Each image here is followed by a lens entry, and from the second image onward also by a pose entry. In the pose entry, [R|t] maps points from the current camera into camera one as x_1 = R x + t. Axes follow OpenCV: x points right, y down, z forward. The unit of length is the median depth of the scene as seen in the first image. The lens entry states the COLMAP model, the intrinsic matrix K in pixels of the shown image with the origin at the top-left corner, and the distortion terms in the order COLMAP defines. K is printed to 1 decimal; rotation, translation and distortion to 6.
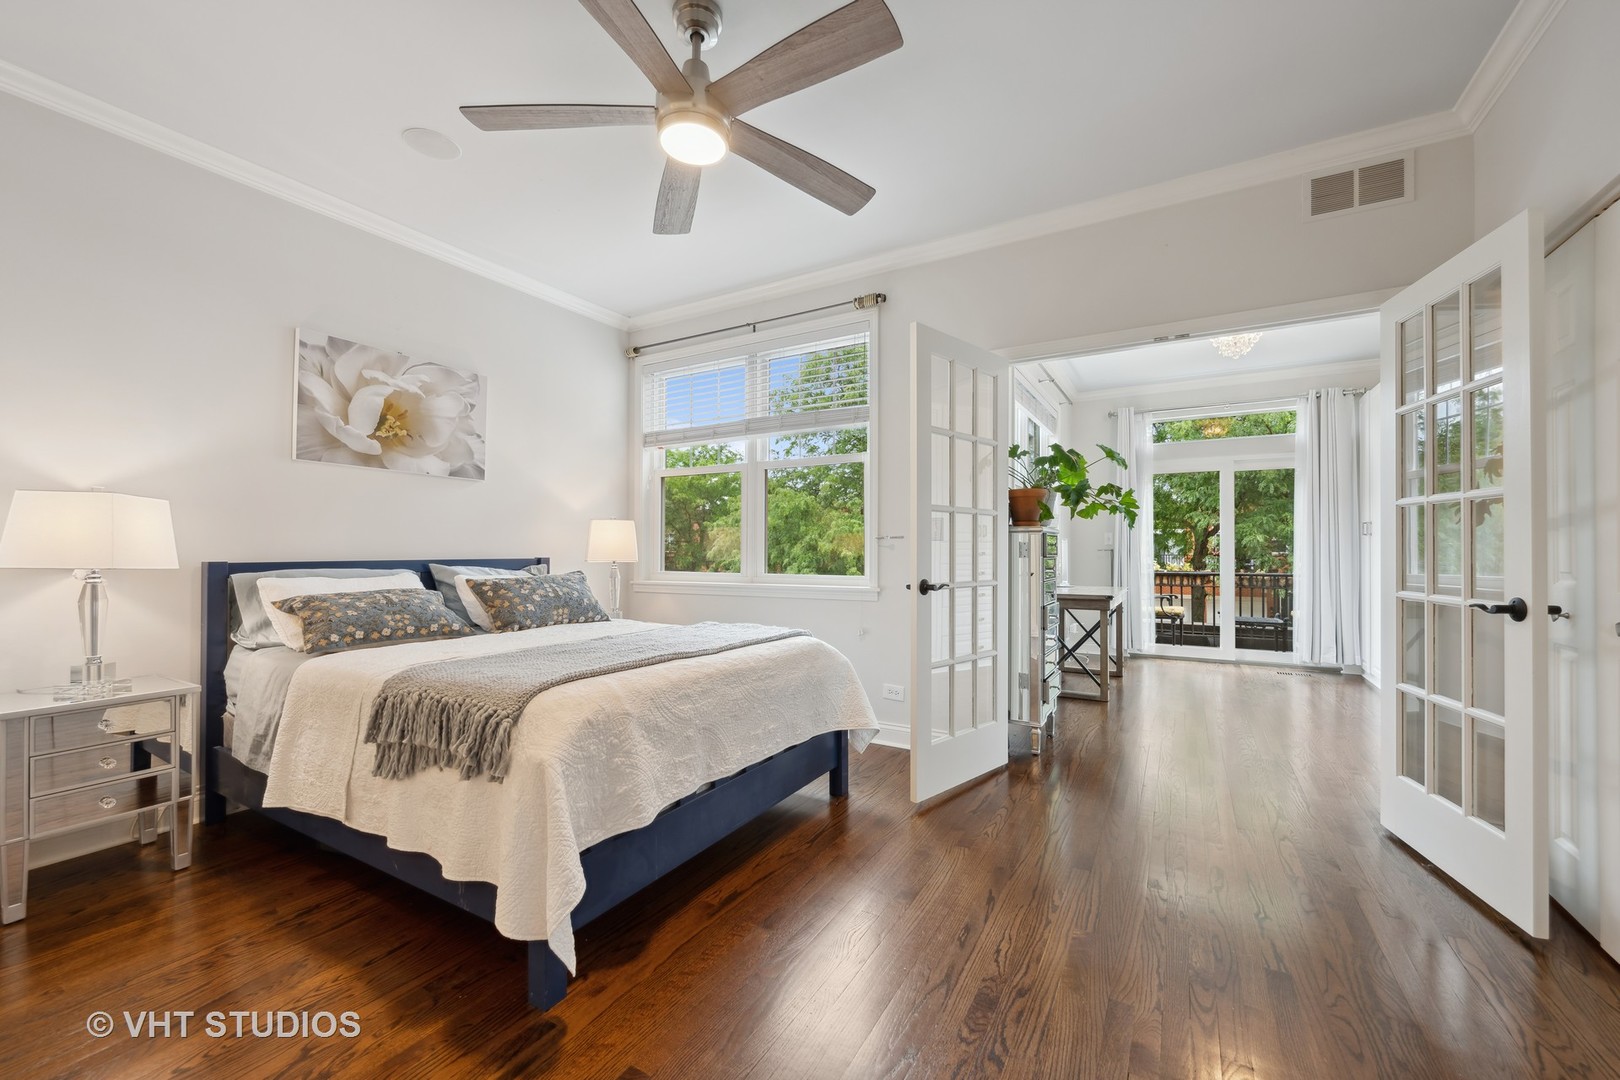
lens RADIAL K [[651.7, 0, 810.0], [0, 651.7, 540.0], [0, 0, 1]] dist [0.001483, 0.000104]
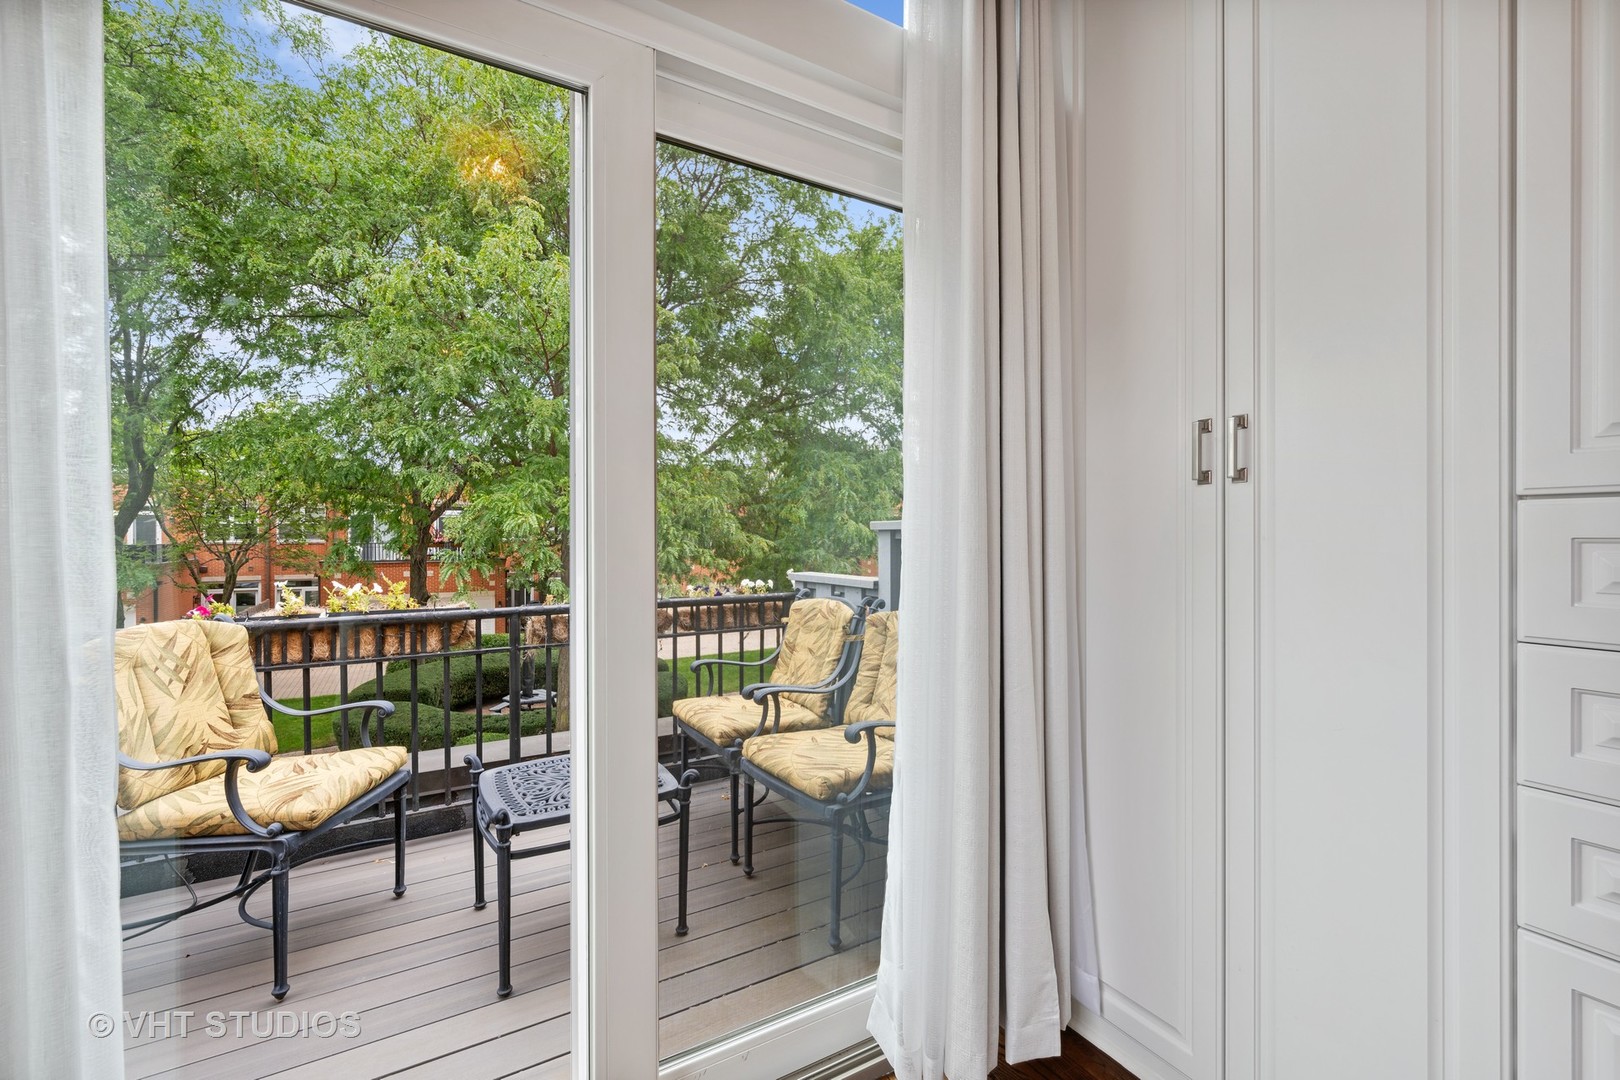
lens RADIAL K [[667.7, 0, 810.0], [0, 667.7, 540.0], [0, 0, 1]] dist [0.000072, -0.000015]
pose [[0.474196, -0.006576, 0.880395, 0.382665], [-0.009871, 0.999870, 0.012785, 0.006384], [-0.880364, -0.014753, 0.474069, 0.660977]]
